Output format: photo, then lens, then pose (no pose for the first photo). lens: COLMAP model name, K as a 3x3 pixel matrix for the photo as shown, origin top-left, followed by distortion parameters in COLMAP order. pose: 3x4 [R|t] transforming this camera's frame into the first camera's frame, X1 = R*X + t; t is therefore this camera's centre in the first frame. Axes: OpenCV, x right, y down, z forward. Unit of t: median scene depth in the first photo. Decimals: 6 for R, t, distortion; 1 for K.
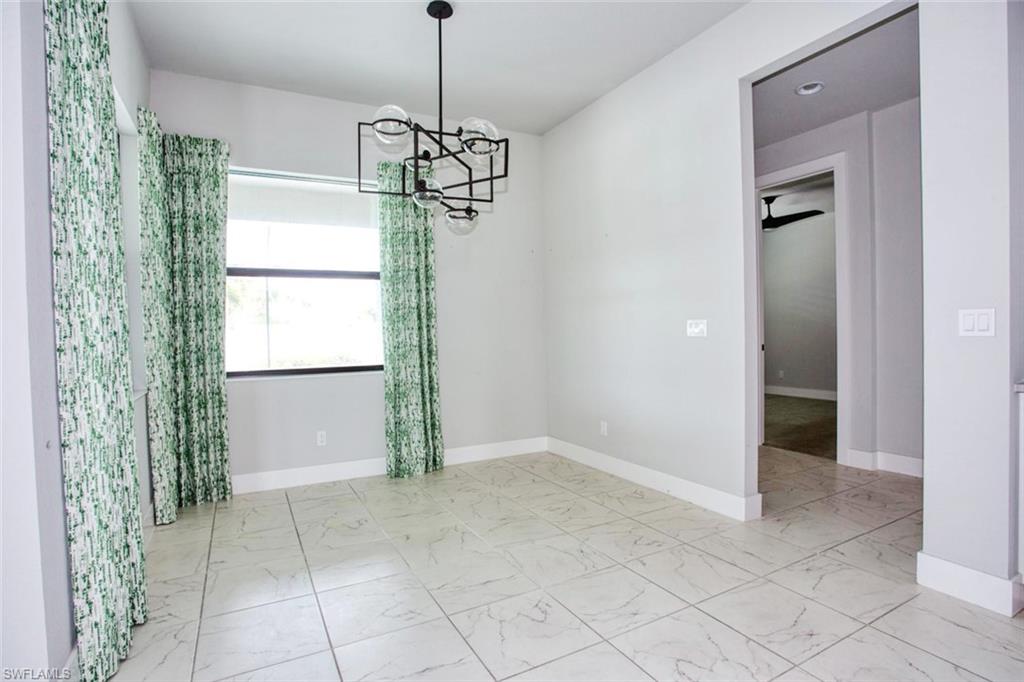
lens RADIAL K [[502.3, 0, 502.5], [0, 502.3, 340.0], [0, 0, 1]] dist [-0.069790, 0.024098]
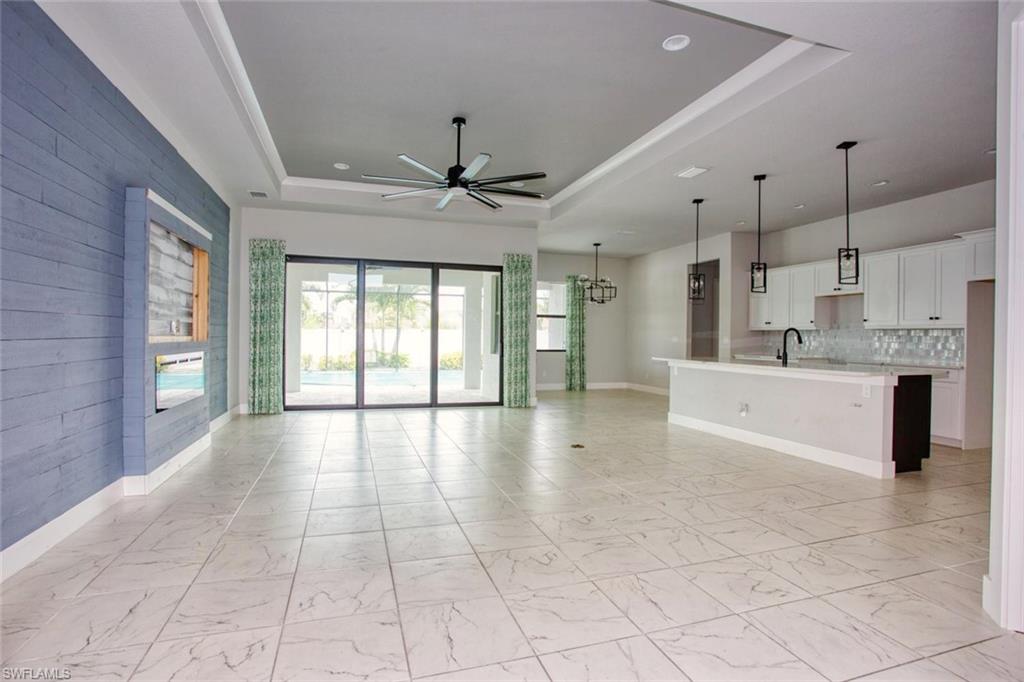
lens RADIAL K [[502.3, 0, 502.5], [0, 502.3, 340.0], [0, 0, 1]] dist [-0.069790, 0.024098]
pose [[0.982713, 0.034322, -0.181926, -0.082148], [-0.036540, 0.999293, -0.008850, 0.034986], [0.181494, 0.015345, 0.983272, -1.776124]]
